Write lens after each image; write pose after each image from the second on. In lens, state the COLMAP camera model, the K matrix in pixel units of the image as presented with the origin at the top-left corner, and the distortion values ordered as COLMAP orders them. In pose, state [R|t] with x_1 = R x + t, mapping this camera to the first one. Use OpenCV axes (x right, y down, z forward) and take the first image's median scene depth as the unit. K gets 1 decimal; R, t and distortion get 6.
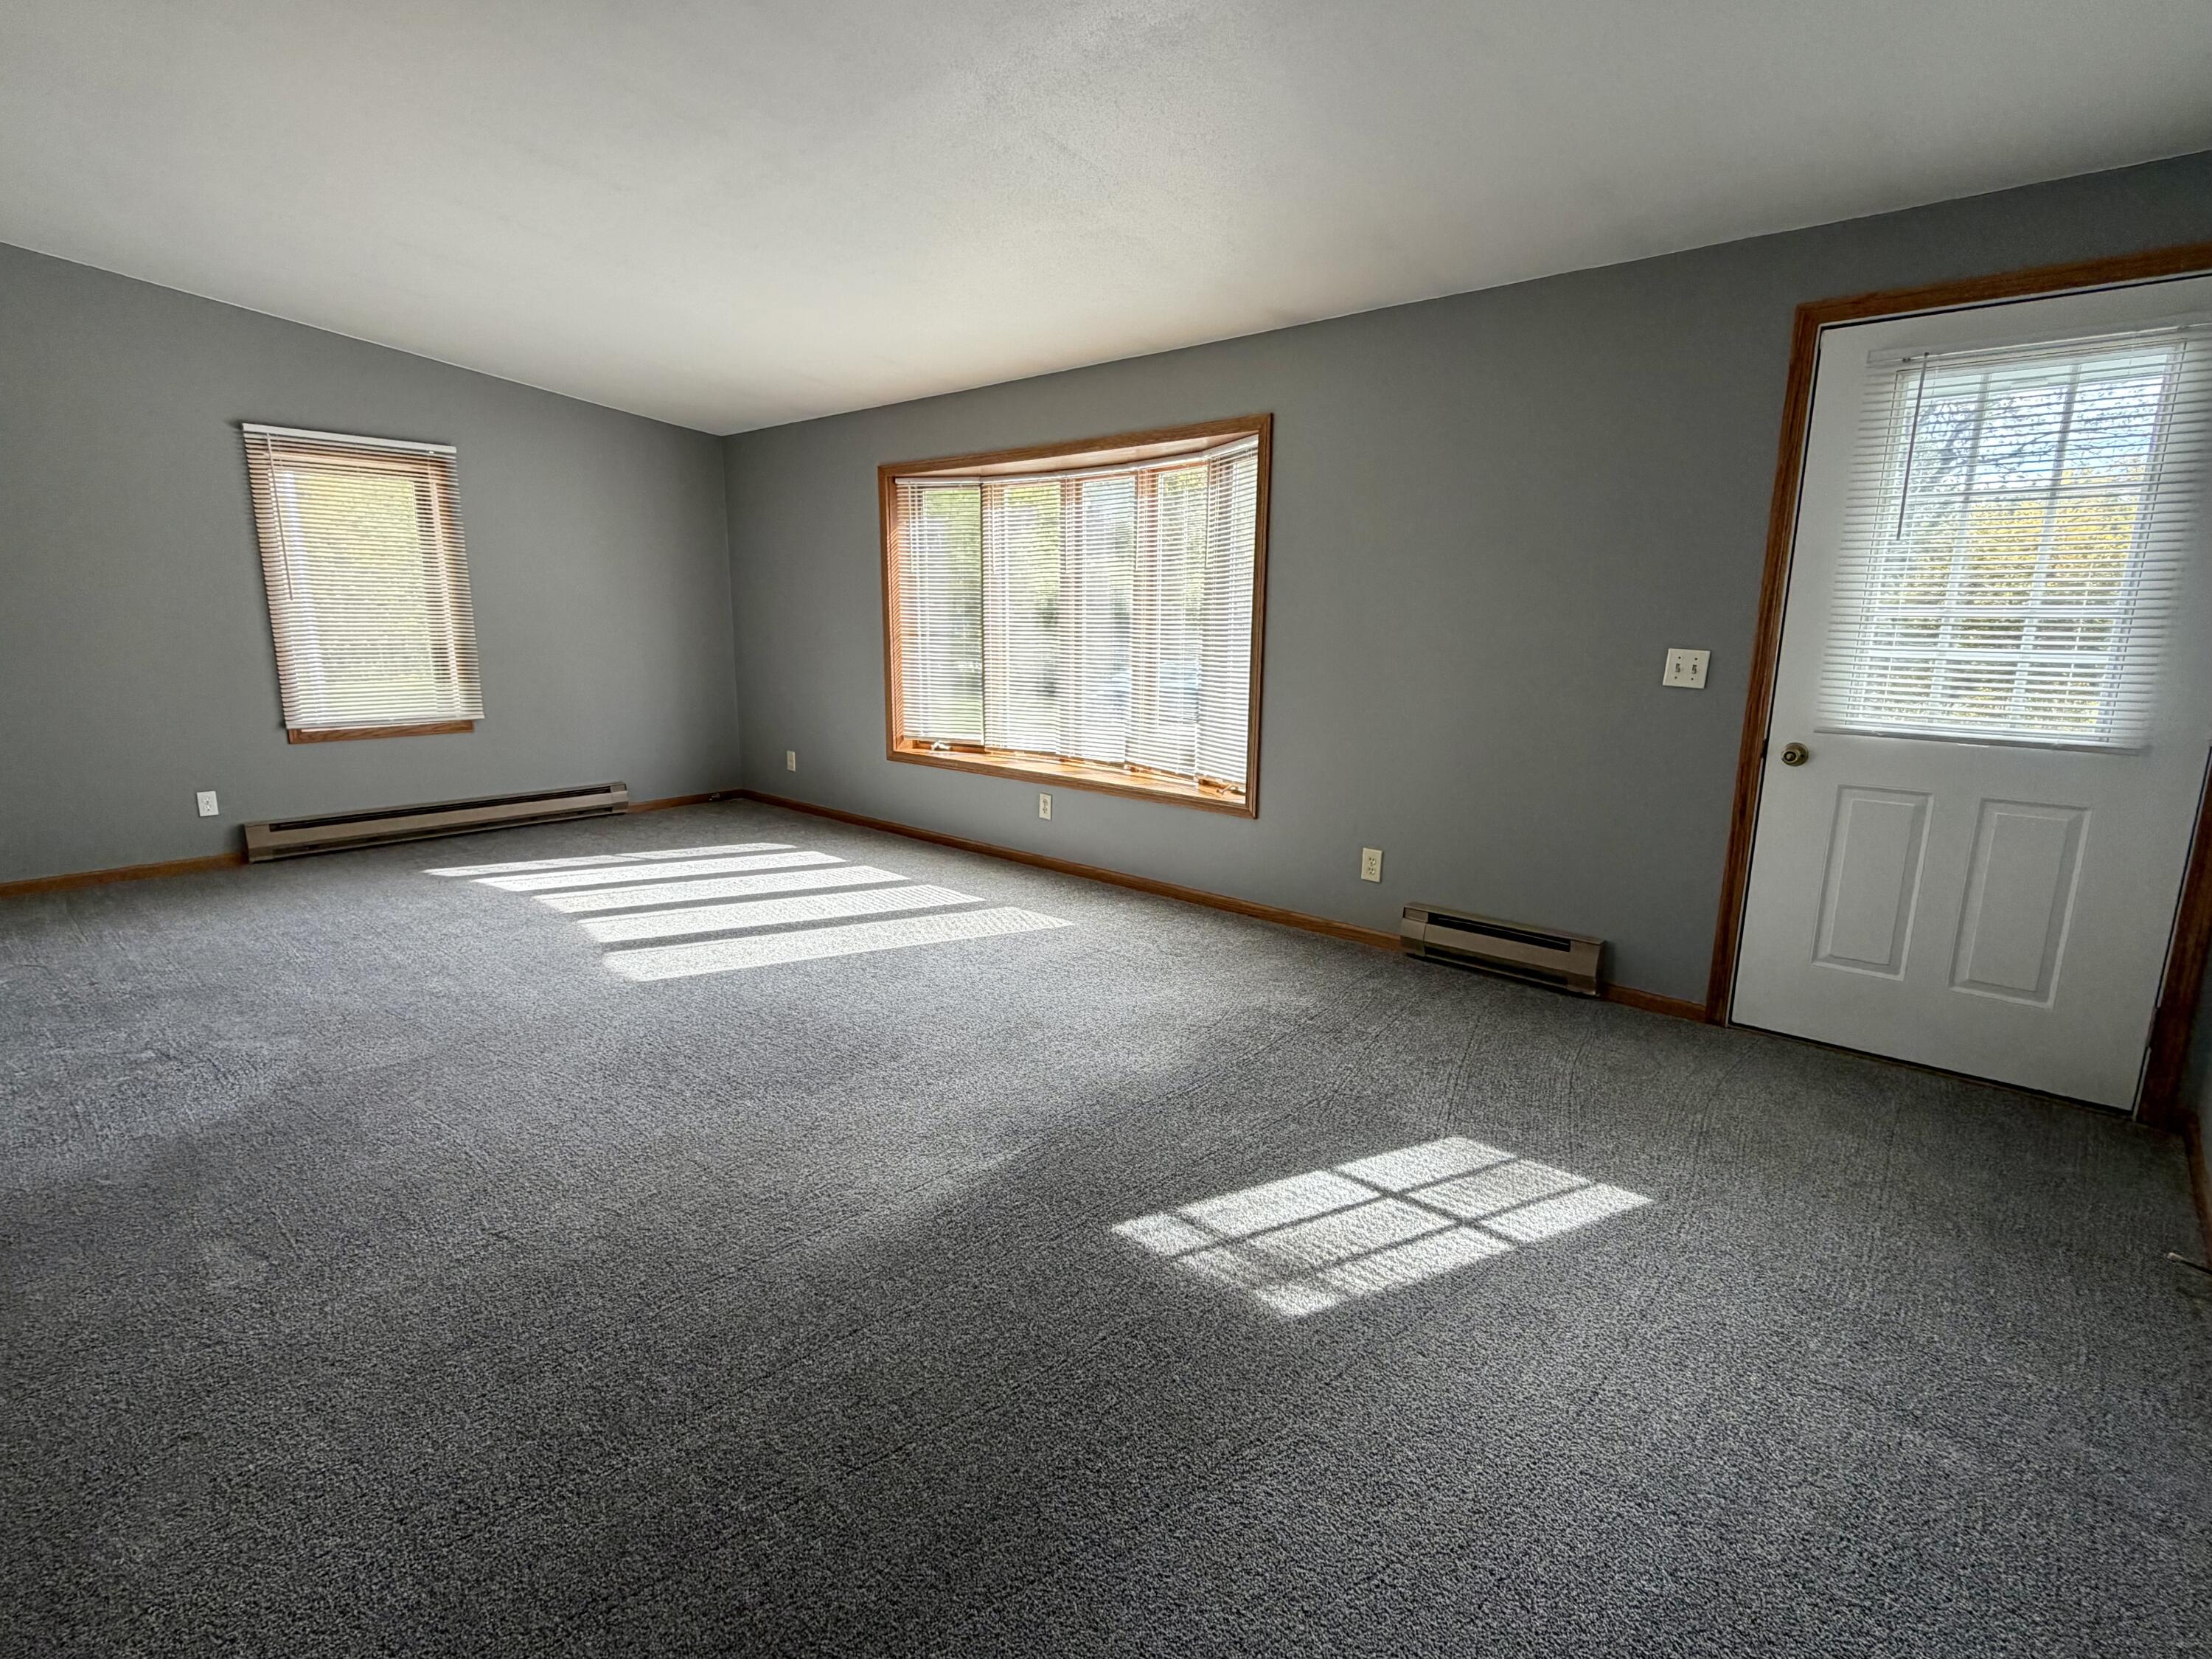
lens RADIAL K [[1068.4, 0, 1101.8], [0, 1068.4, 828.2], [0, 0, 1]] dist [-0.001475, 0.000097]
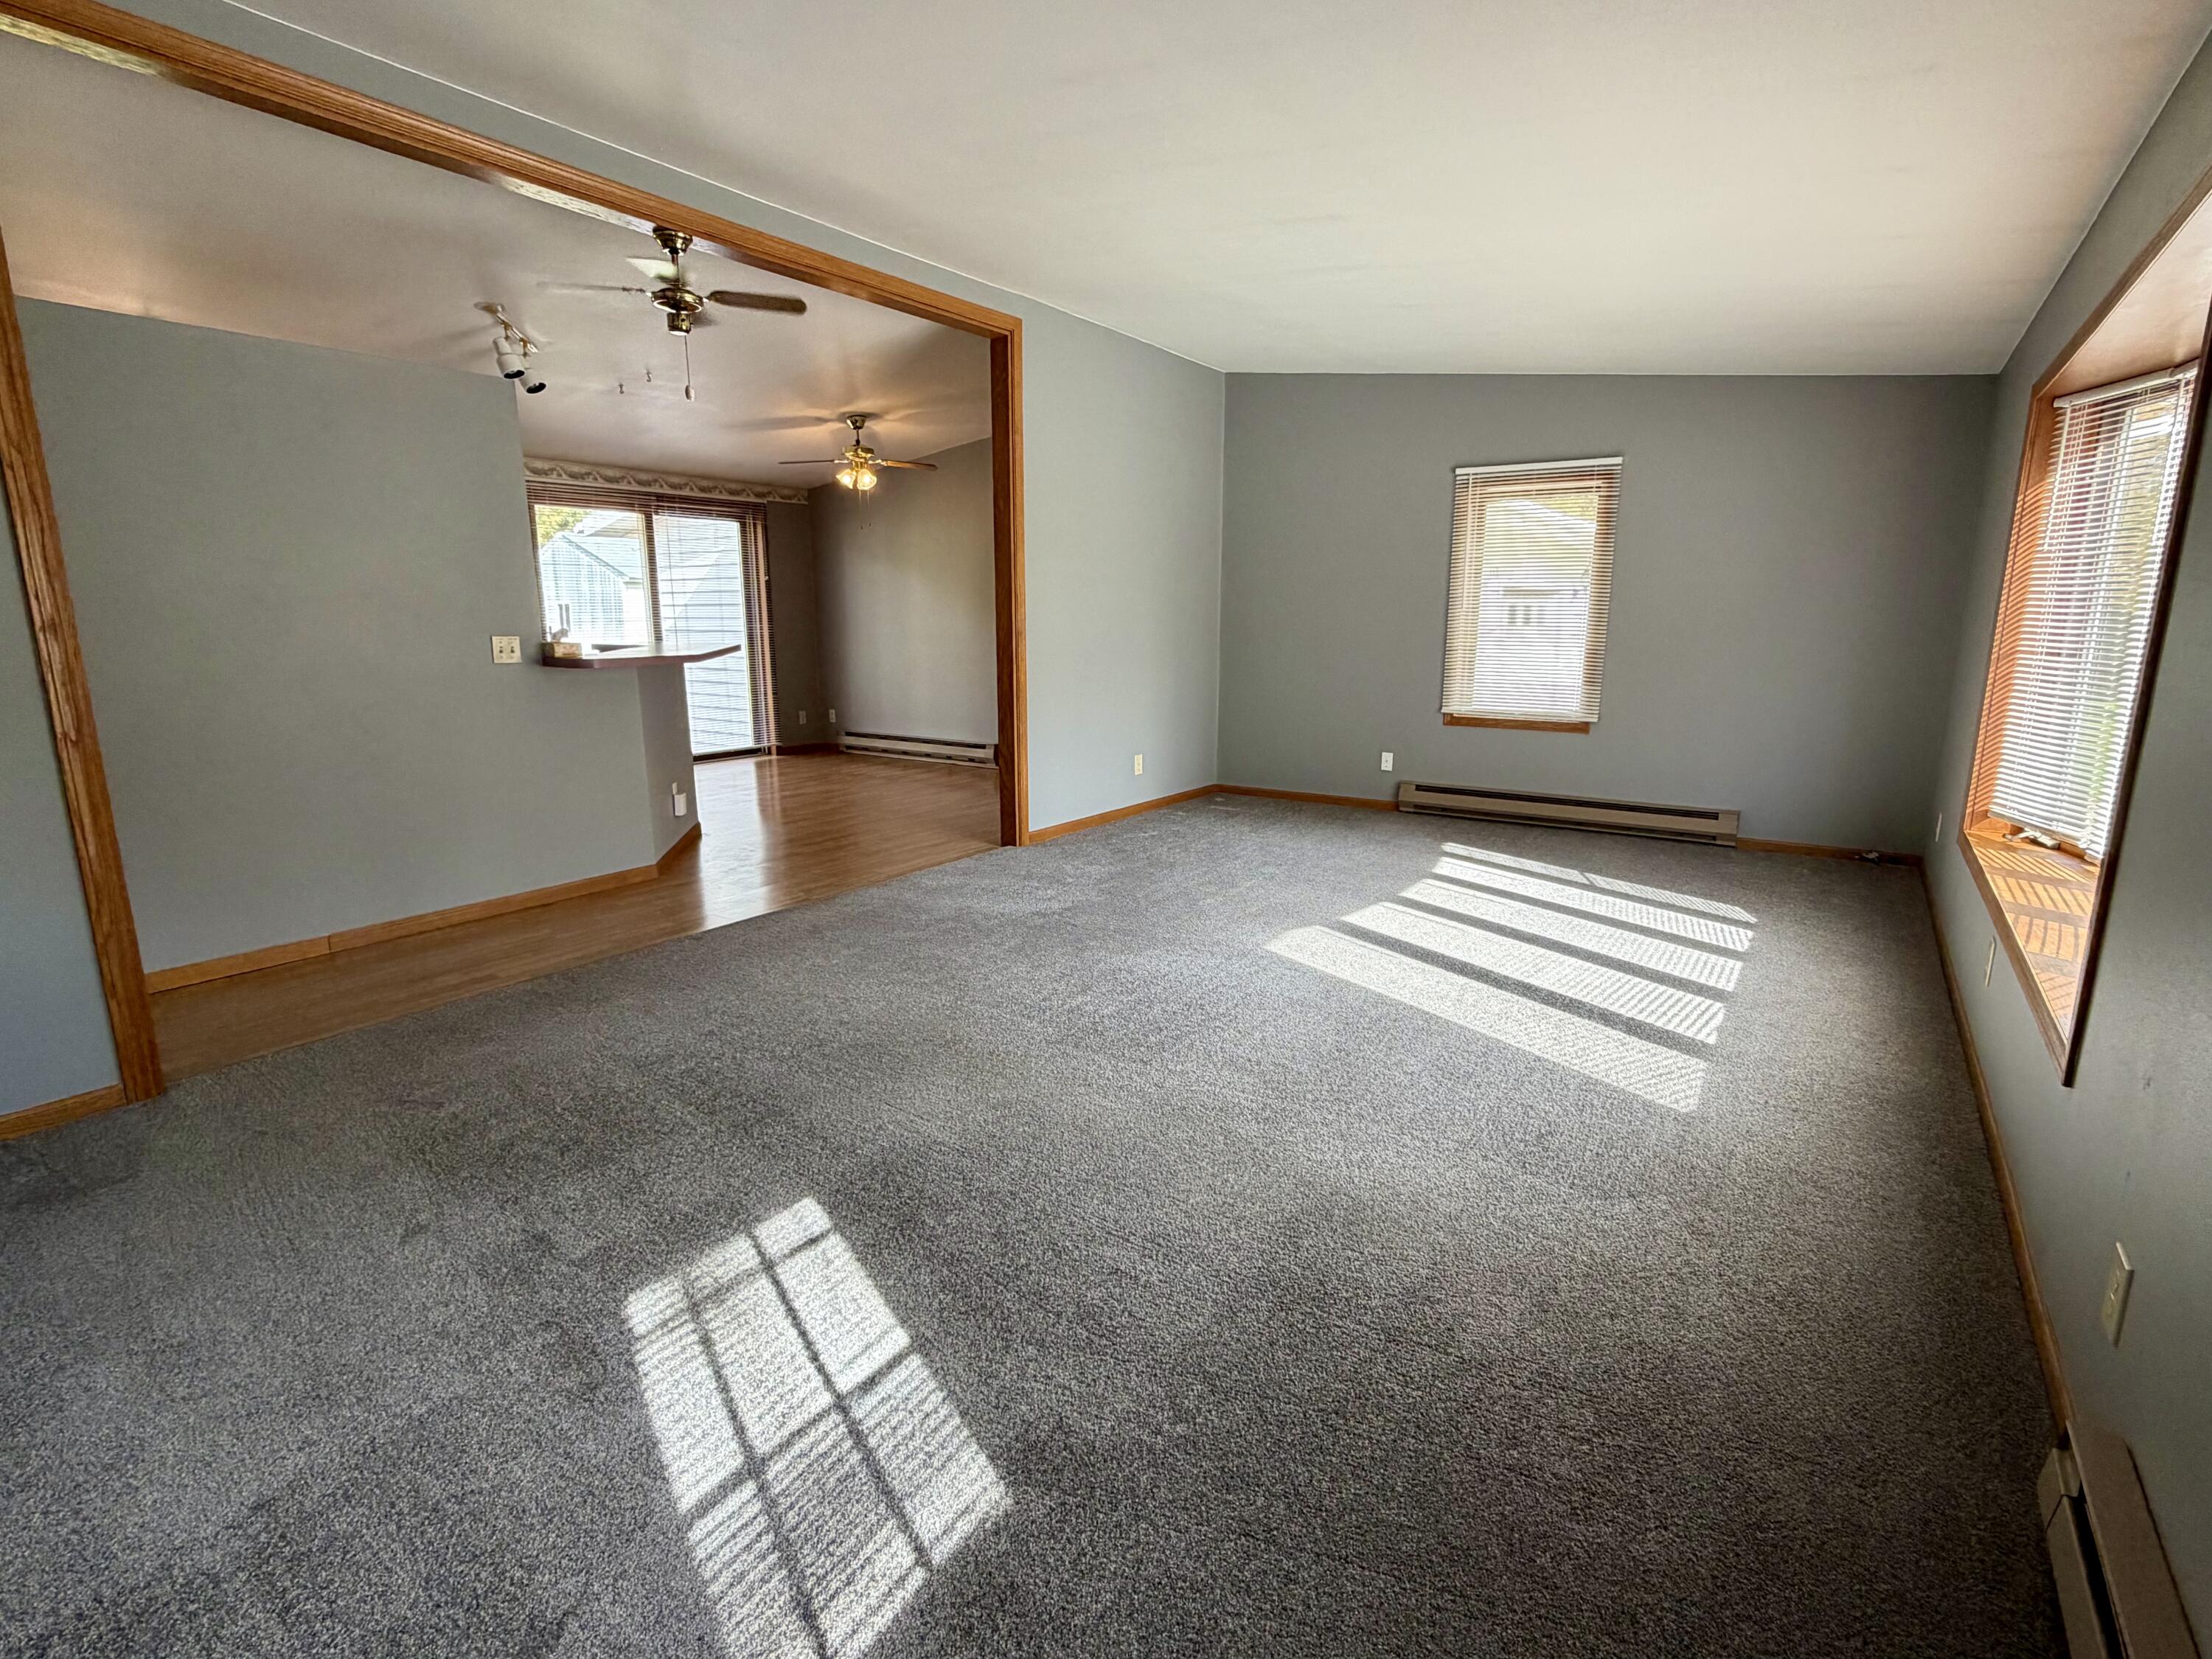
lens RADIAL K [[1068.4, 0, 1103.7], [0, 1068.4, 822.9], [0, 0, 1]] dist [-0.001475, 0.000097]
pose [[0.107983, 0.182246, -0.977306, 0.537802], [-0.194156, 0.967990, 0.159056, -0.111547], [0.975009, 0.172575, 0.139911, 0.575156]]
